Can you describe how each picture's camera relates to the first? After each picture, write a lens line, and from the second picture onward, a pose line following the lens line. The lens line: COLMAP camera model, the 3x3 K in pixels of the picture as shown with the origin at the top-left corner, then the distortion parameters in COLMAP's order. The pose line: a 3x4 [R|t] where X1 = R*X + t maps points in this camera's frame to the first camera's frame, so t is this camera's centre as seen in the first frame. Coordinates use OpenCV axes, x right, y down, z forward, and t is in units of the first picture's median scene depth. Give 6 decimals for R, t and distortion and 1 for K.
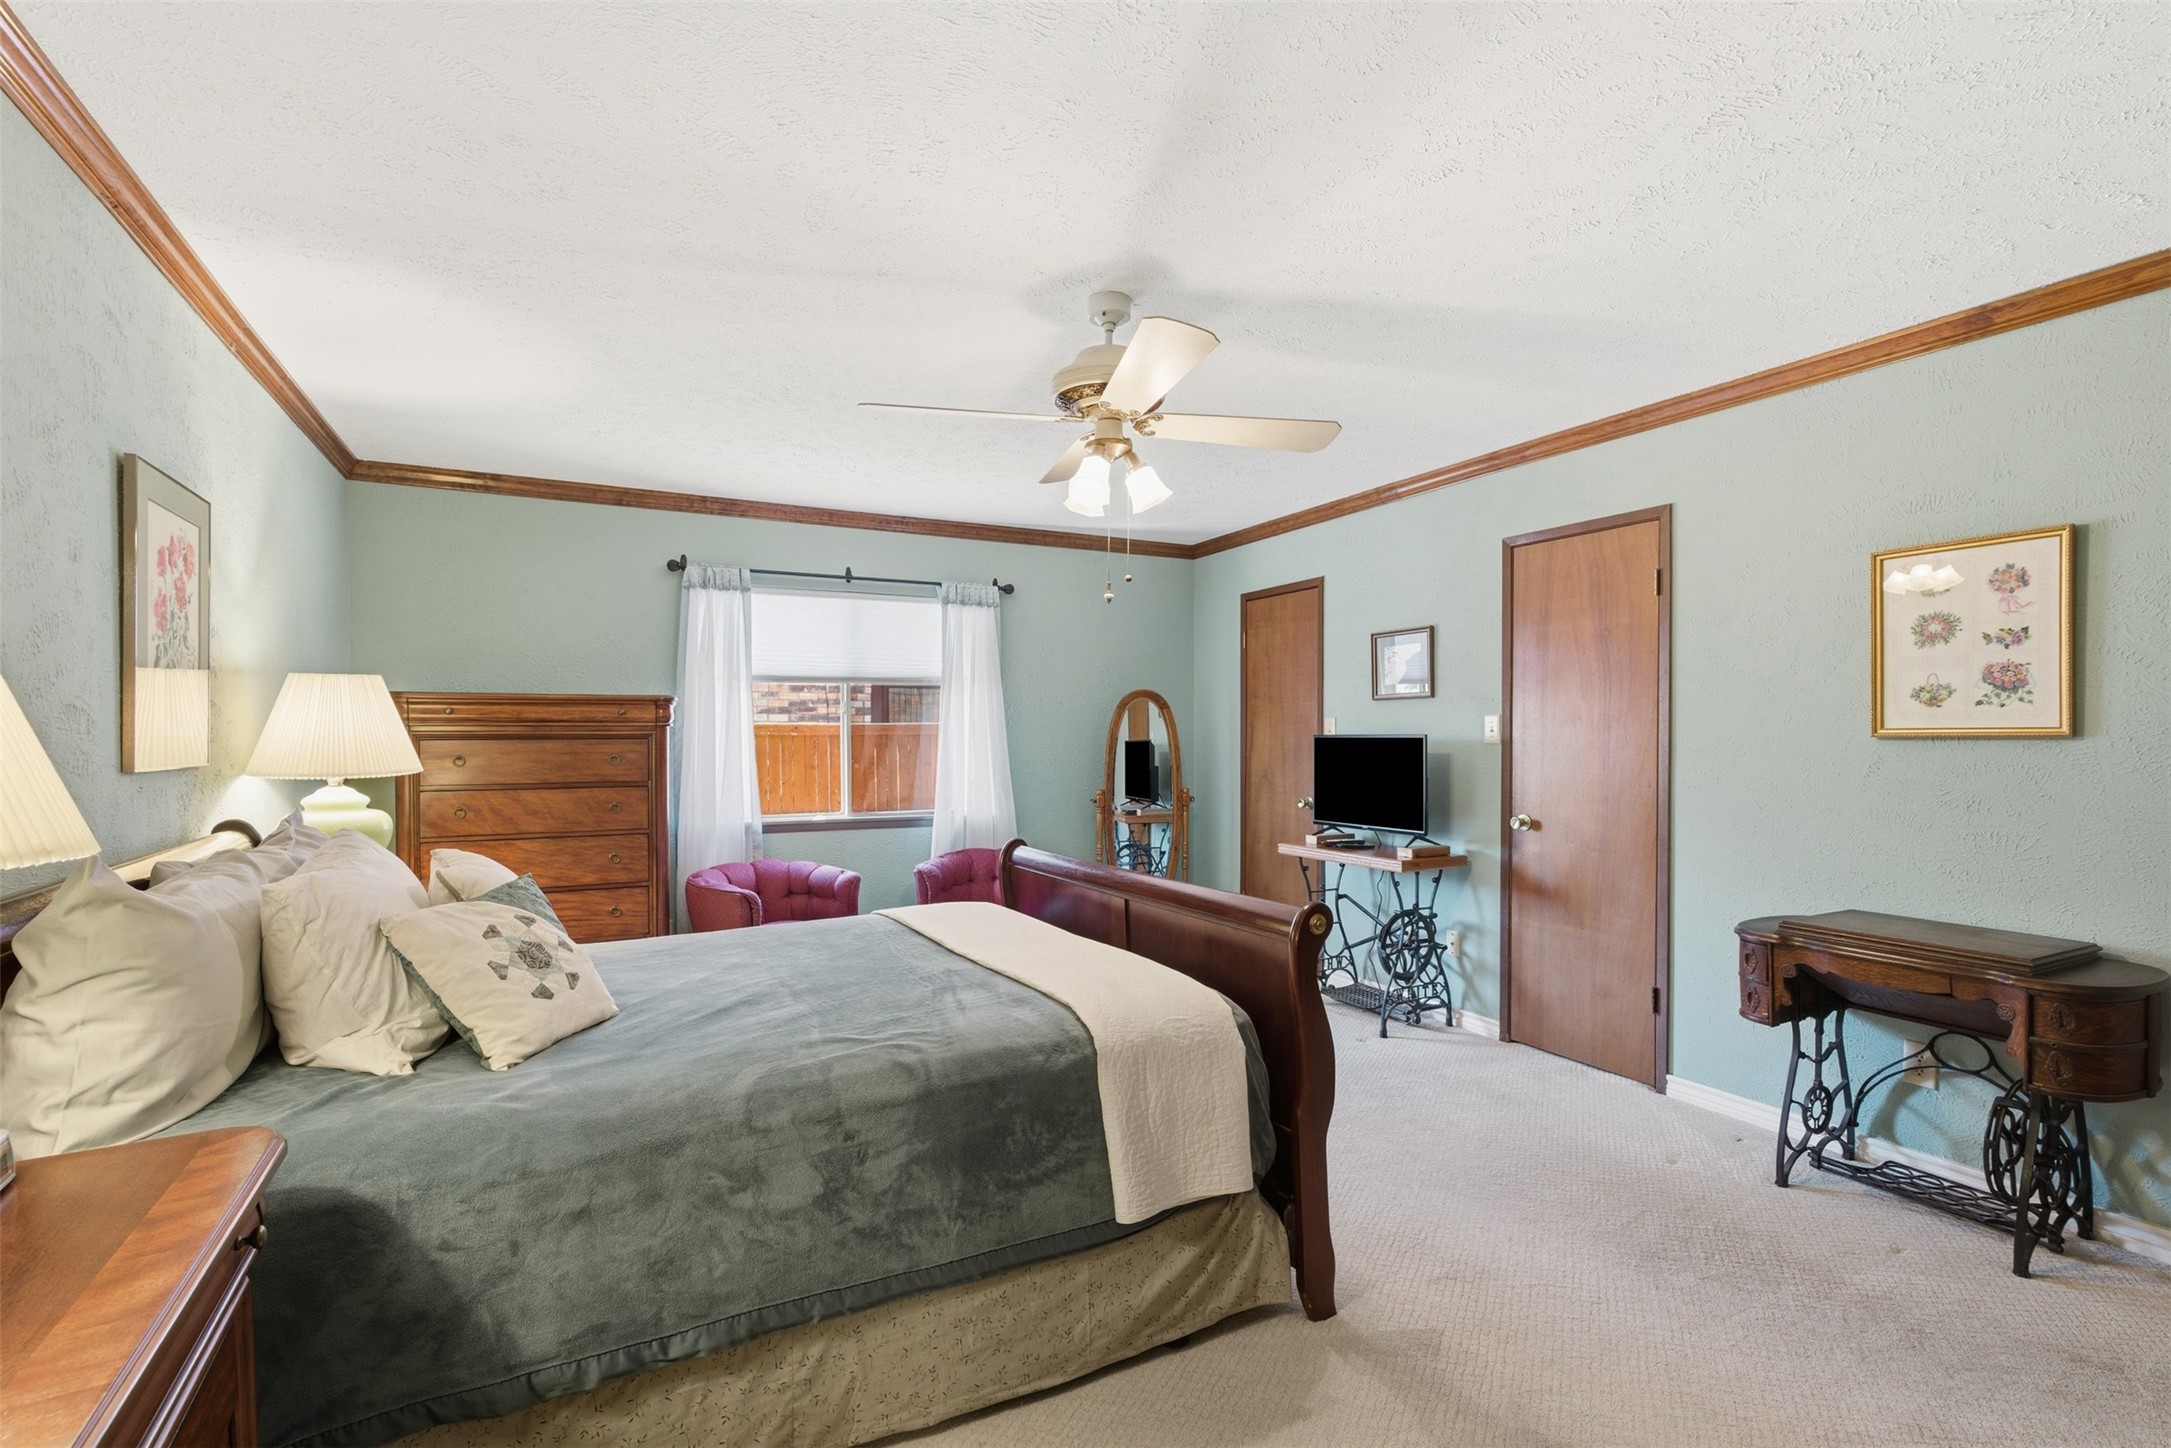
lens RADIAL K [[985.2, 0, 1079.5], [0, 985.2, 740.8], [0, 0, 1]] dist [-0.001736, -0.000082]
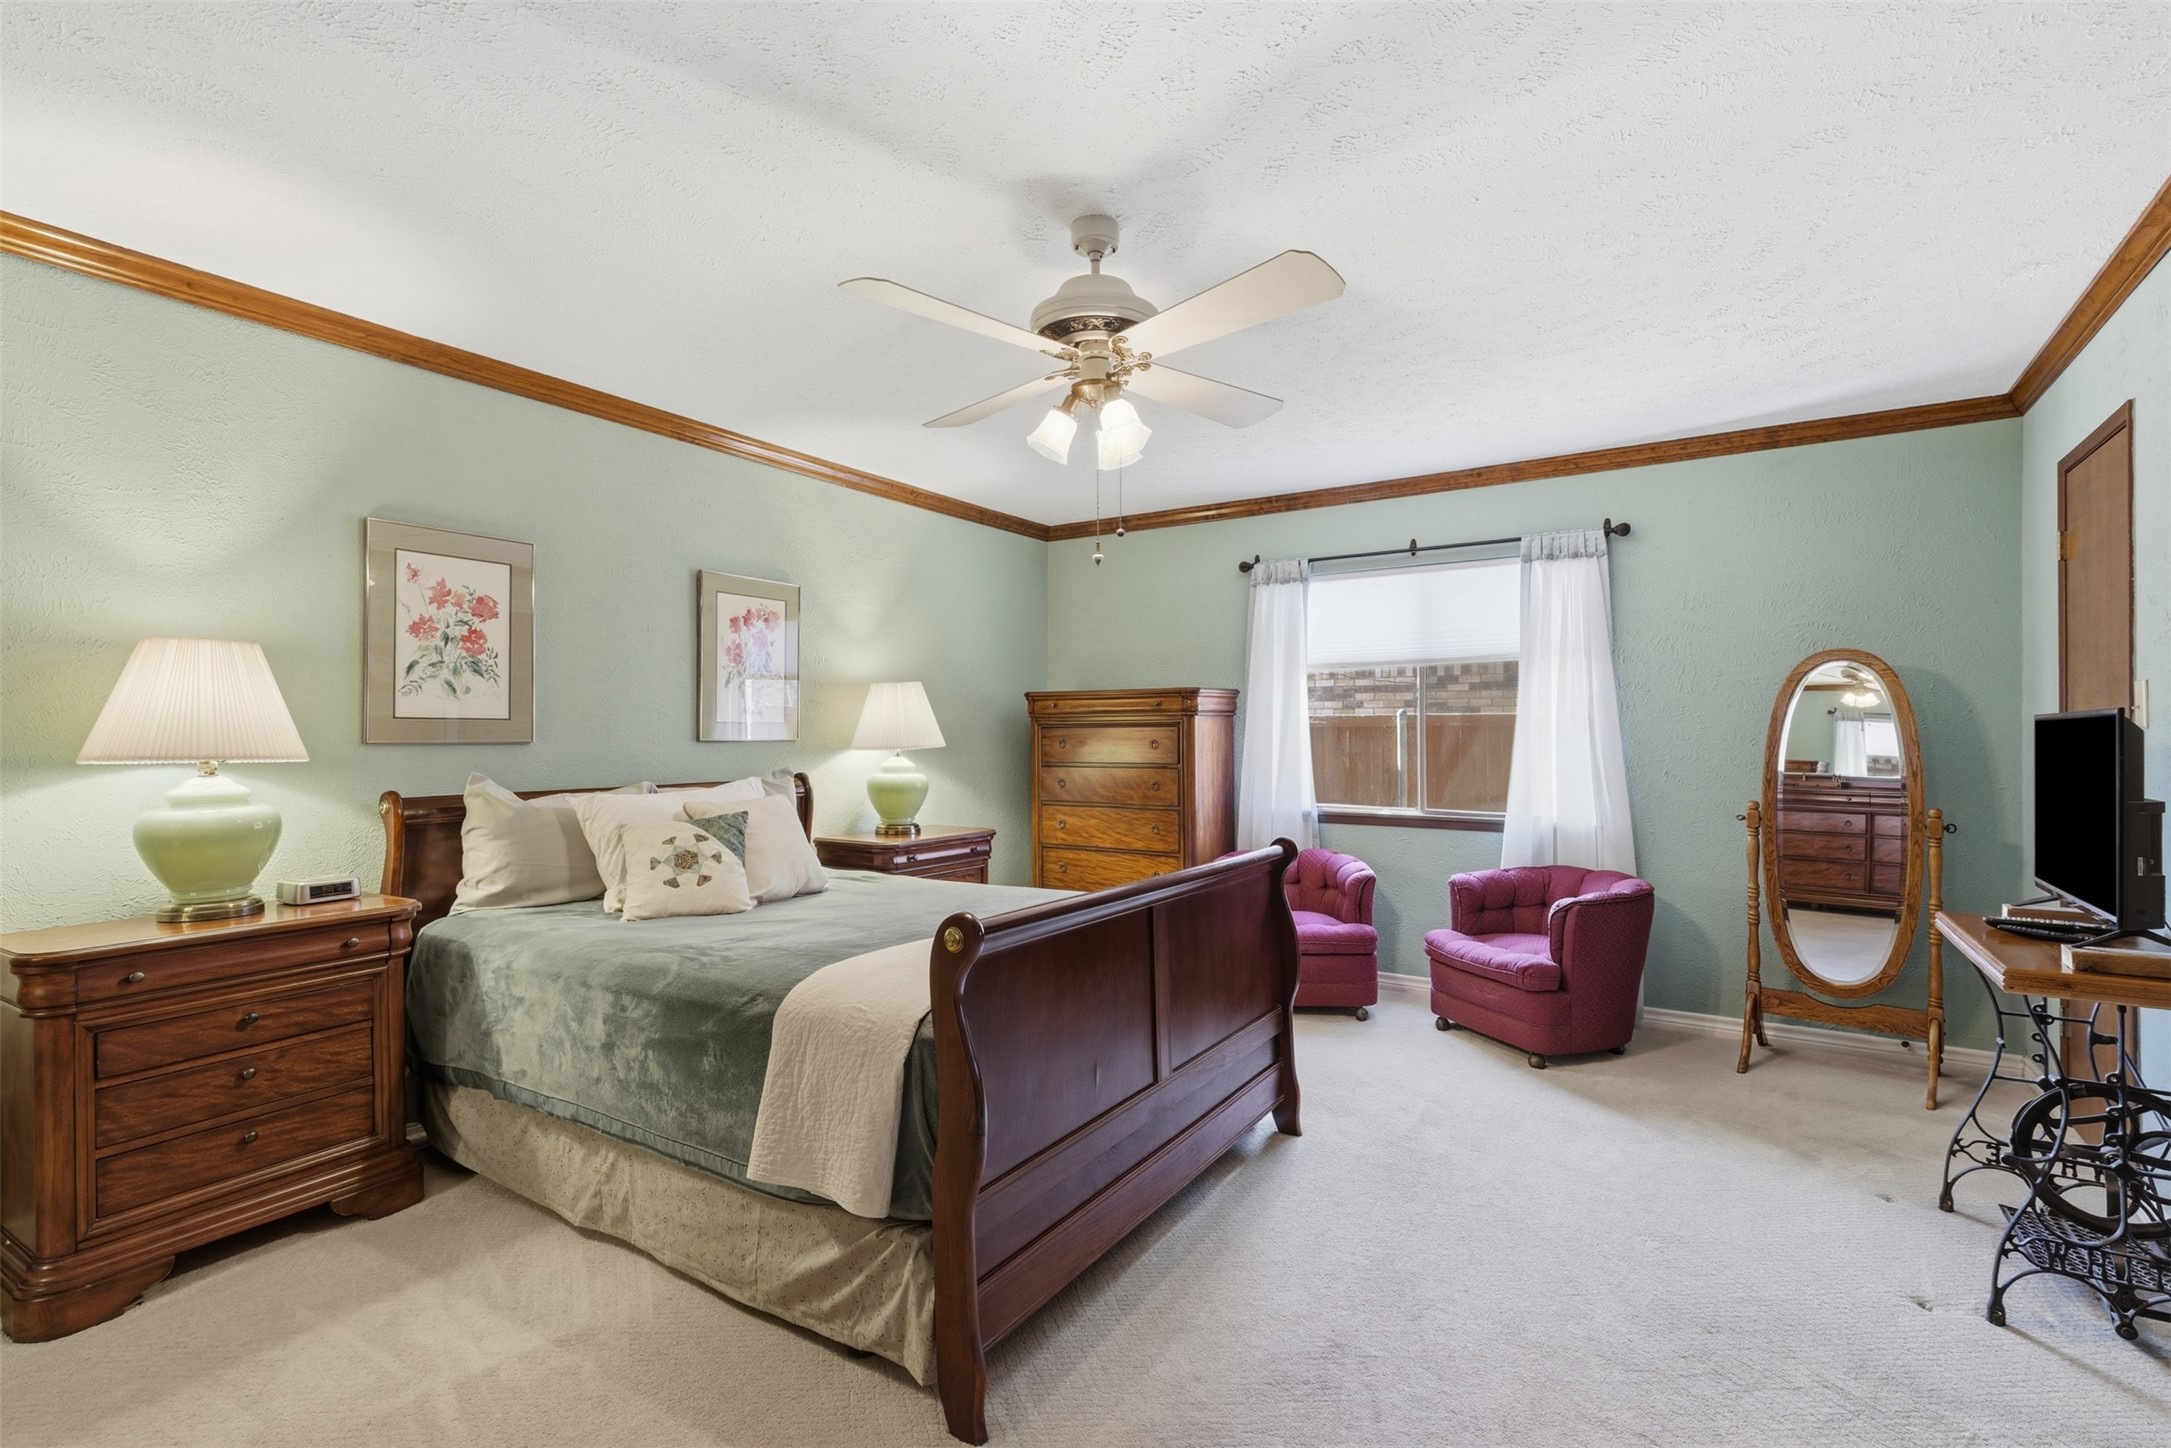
lens RADIAL K [[999.2, 0, 1085.5], [0, 999.2, 724.0], [0, 0, 1]] dist [-0.003019, -0.000629]
pose [[0.498842, -0.007373, -0.866661, 0.501420], [-0.005259, 0.999920, -0.011533, 0.008715], [0.866677, 0.010311, 0.498764, 0.338942]]
